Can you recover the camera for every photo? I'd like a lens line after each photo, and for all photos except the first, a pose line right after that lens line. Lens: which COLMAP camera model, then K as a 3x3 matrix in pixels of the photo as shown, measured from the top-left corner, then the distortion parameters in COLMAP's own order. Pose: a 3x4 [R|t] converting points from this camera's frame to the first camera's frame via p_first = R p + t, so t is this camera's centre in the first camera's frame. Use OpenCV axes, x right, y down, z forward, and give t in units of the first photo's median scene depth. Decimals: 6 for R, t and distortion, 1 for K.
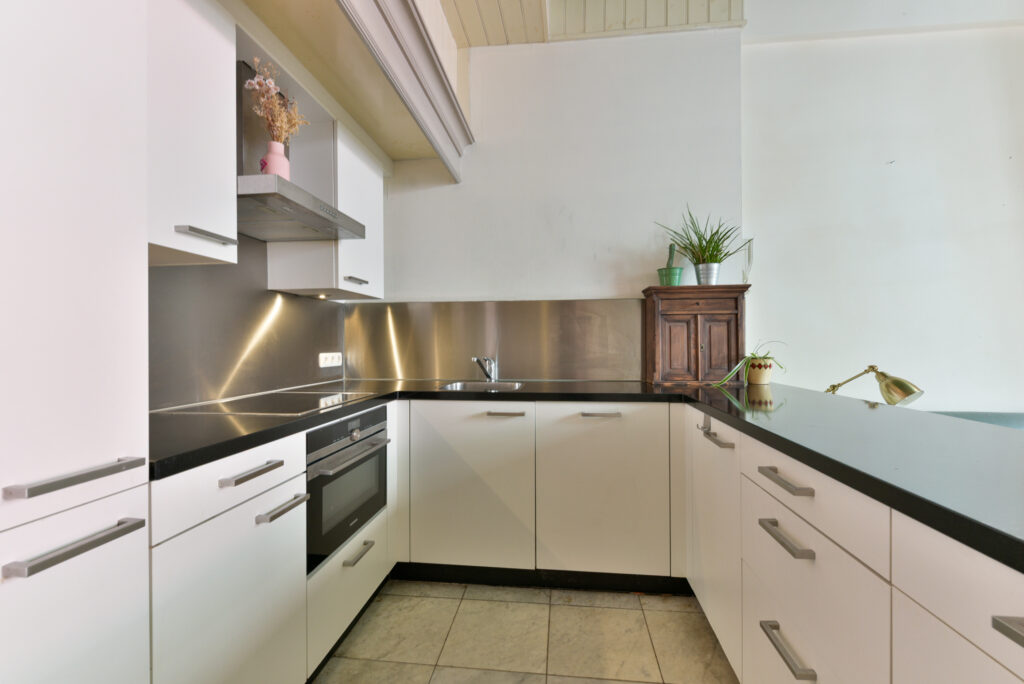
lens RADIAL K [[429.4, 0, 513.3], [0, 429.4, 339.2], [0, 0, 1]] dist [-0.001829, -0.000549]
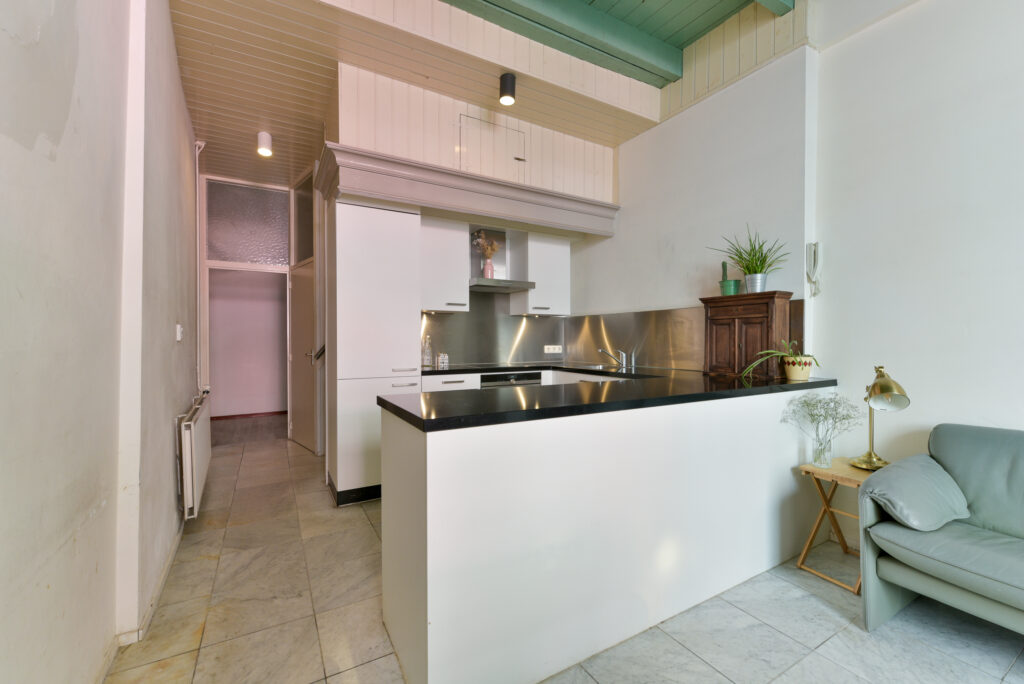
lens RADIAL K [[429.4, 0, 513.3], [0, 429.4, 339.2], [0, 0, 1]] dist [-0.001829, -0.000549]
pose [[0.587767, 0.003286, -0.809024, 1.047703], [0.005271, 0.999955, 0.007890, -0.011626], [0.809013, -0.008902, 0.587723, -0.231198]]
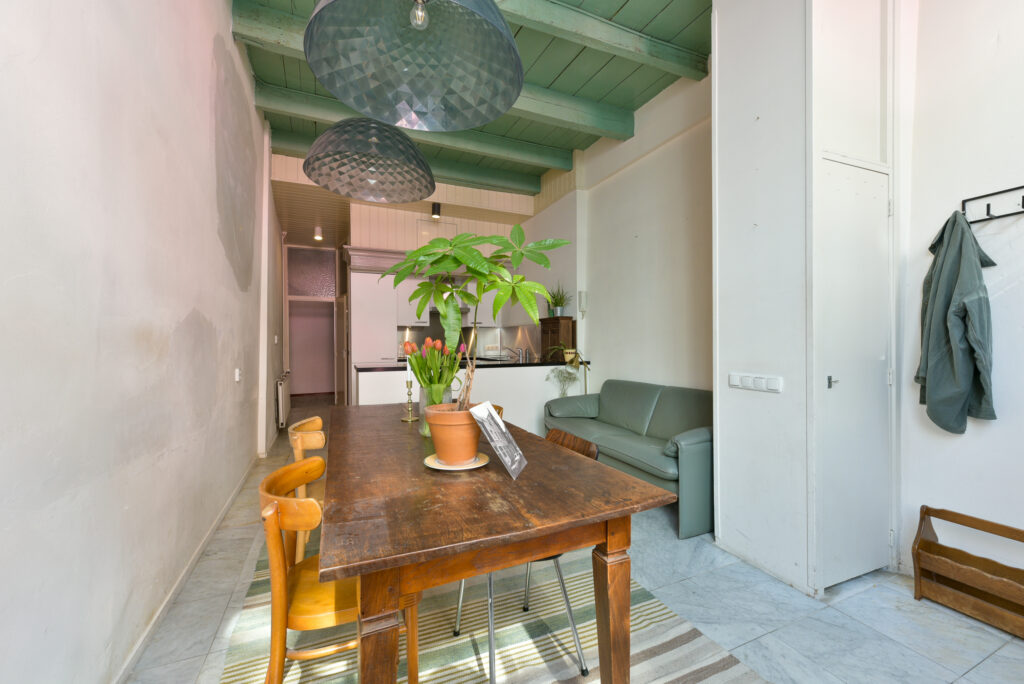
lens RADIAL K [[406.2, 0, 512.0], [0, 406.2, 342.0], [0, 0, 1]] dist [0.002248, -0.000084]
pose [[0.496407, -0.002786, -0.868085, 2.245820], [0.009482, 0.999953, 0.002213, -0.000187], [0.868038, -0.009329, 0.496410, -0.267700]]
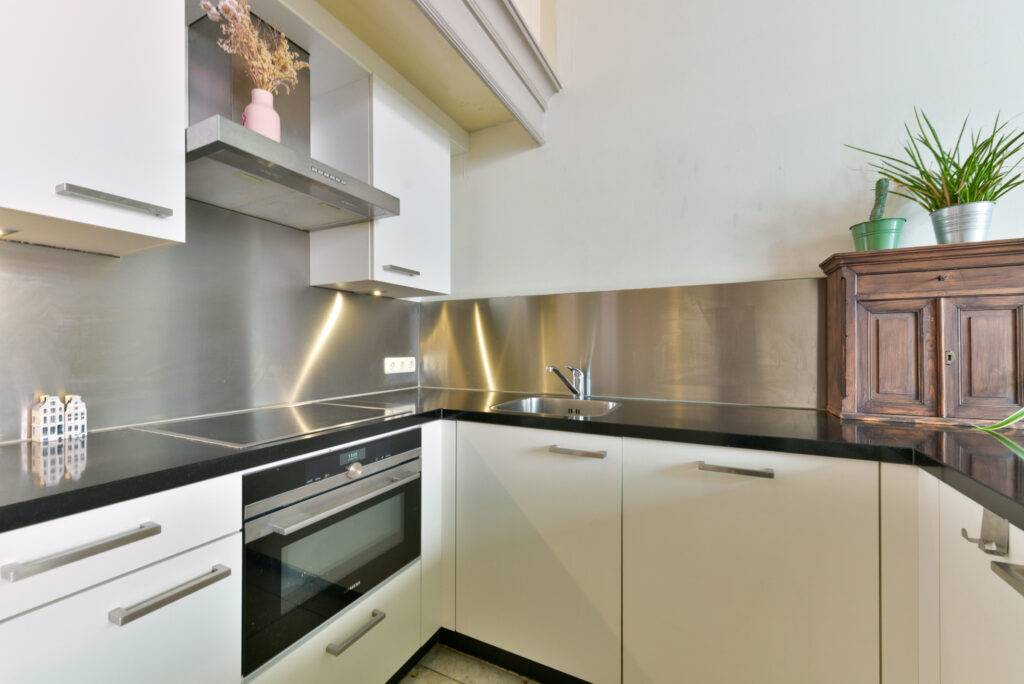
lens RADIAL K [[408.7, 0, 510.2], [0, 408.7, 344.6], [0, 0, 1]] dist [0.002317, -0.000292]
pose [[0.937294, 0.002778, -0.348528, 0.093879], [-0.001471, 0.999991, 0.004013, 0.001613], [0.348536, -0.003249, 0.937290, 0.310682]]
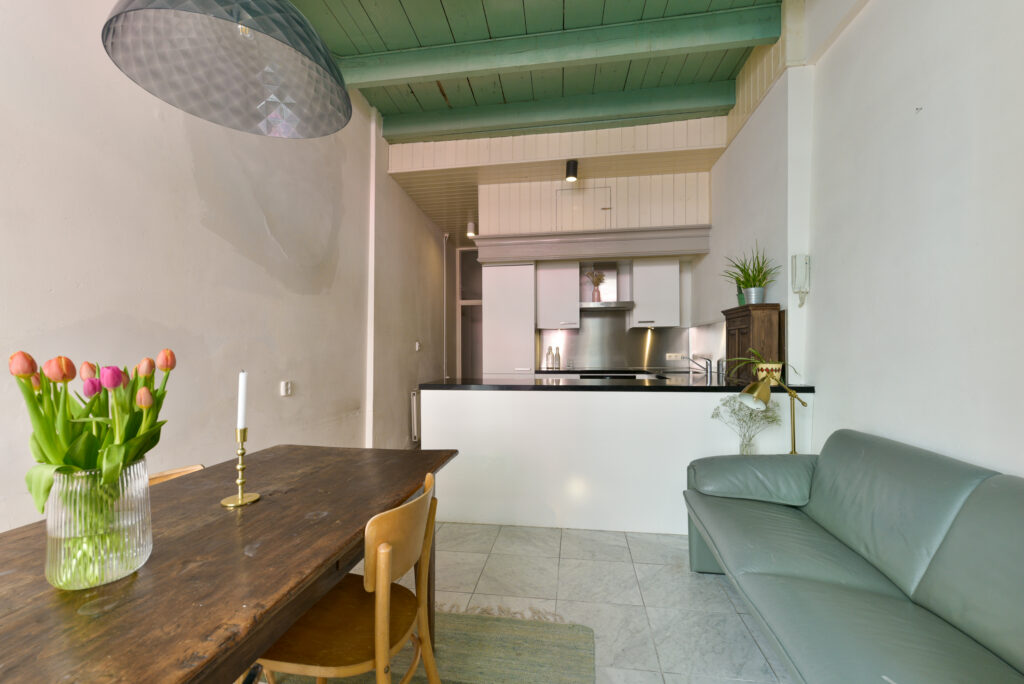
lens RADIAL K [[435.6, 0, 512.0], [0, 435.6, 342.0], [0, 0, 1]] dist [0.018585, -0.000109]
pose [[-0.053448, -0.014959, -0.998459, 1.853157], [0.013031, 0.999792, -0.015677, -0.004889], [0.998486, -0.013849, -0.053242, 0.365682]]
